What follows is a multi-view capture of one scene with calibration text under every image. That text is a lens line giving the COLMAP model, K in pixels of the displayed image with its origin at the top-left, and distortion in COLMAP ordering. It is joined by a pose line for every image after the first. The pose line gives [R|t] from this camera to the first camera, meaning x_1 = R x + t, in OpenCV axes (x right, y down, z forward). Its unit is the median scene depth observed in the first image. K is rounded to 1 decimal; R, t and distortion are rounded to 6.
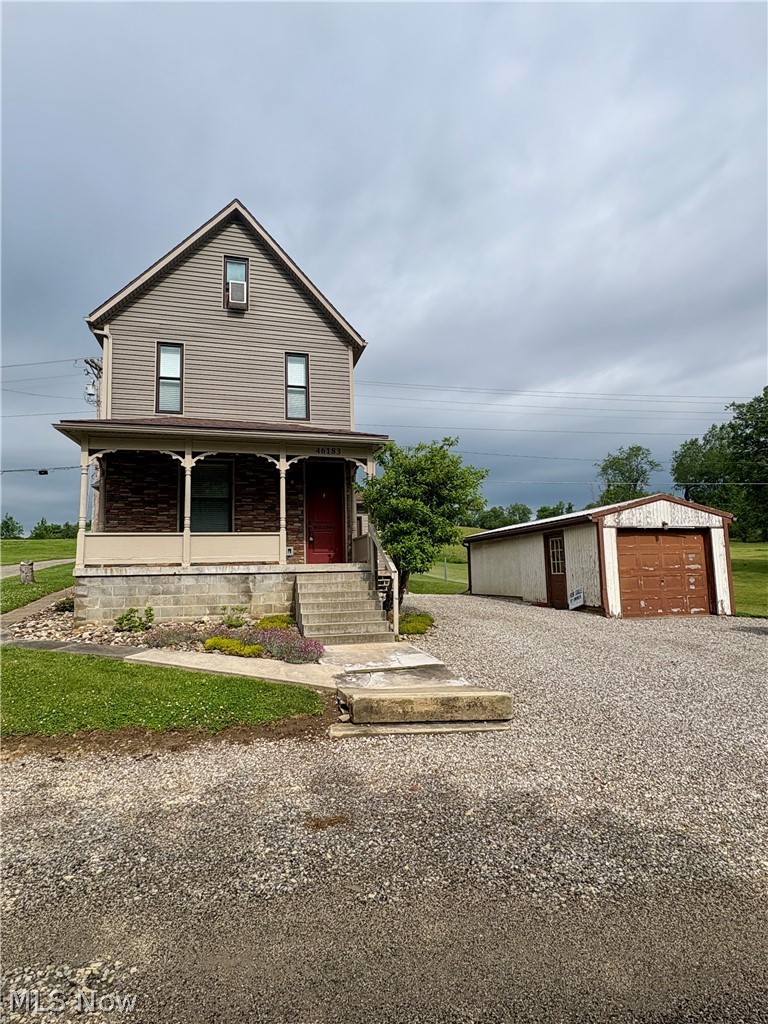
lens RADIAL K [[544.8, 0, 386.6], [0, 544.8, 515.3], [0, 0, 1]] dist [-0.004576, -0.000356]
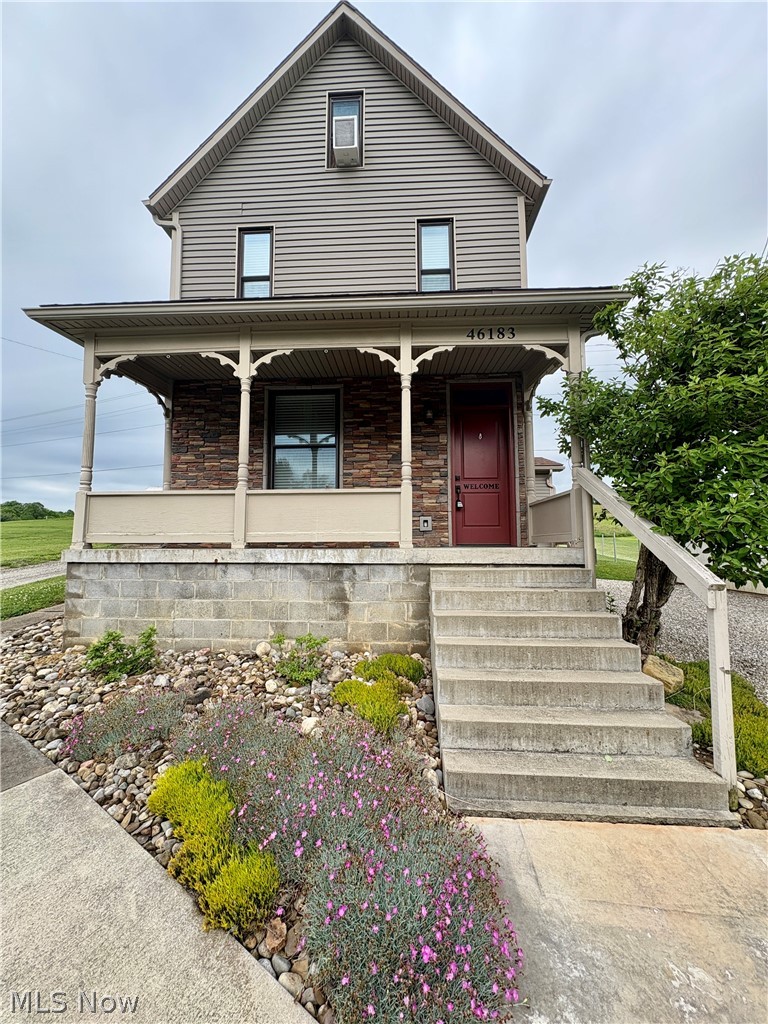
lens RADIAL K [[409.2, 0, 384.6], [0, 409.2, 511.9], [0, 0, 1]] dist [0.000874, 0.000480]
pose [[0.948745, -0.003408, -0.316023, -0.077594], [0.014393, 0.999370, 0.032434, 0.038379], [0.315714, -0.035320, 0.948197, 0.567464]]
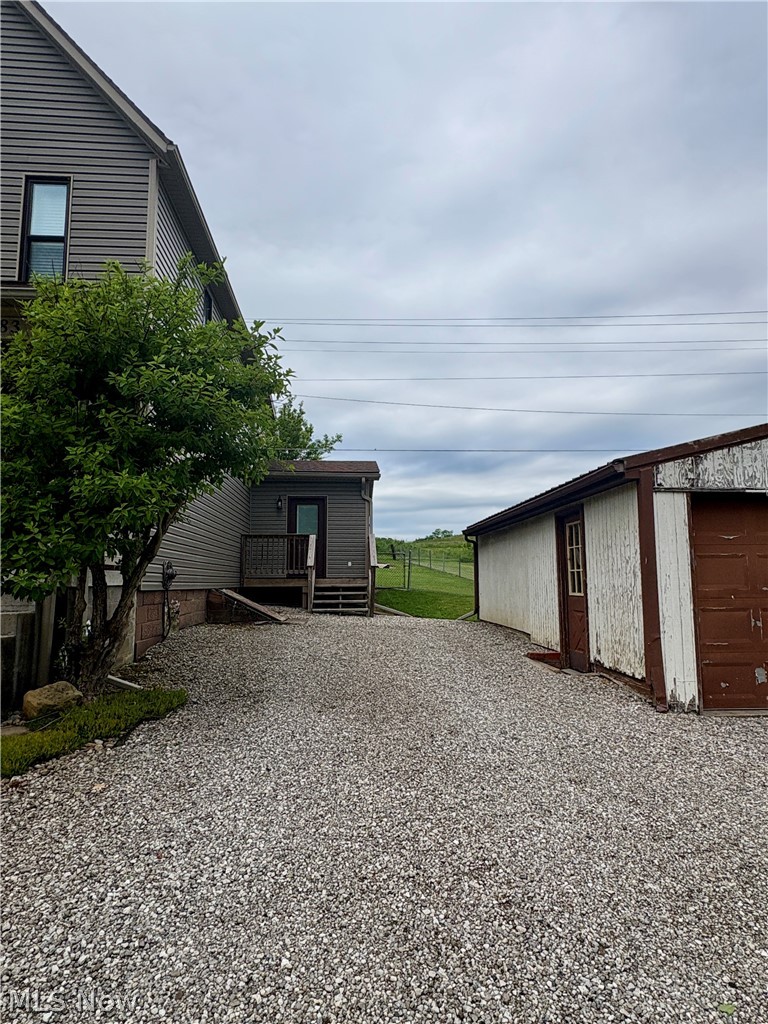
lens RADIAL K [[584.0, 0, 389.1], [0, 584.0, 511.6], [0, 0, 1]] dist [-0.000183, 0.001451]
pose [[0.980078, -0.005193, -0.198544, 0.312550], [0.004499, 0.999982, -0.003949, 0.042241], [0.198561, 0.002977, 0.980084, 0.561451]]
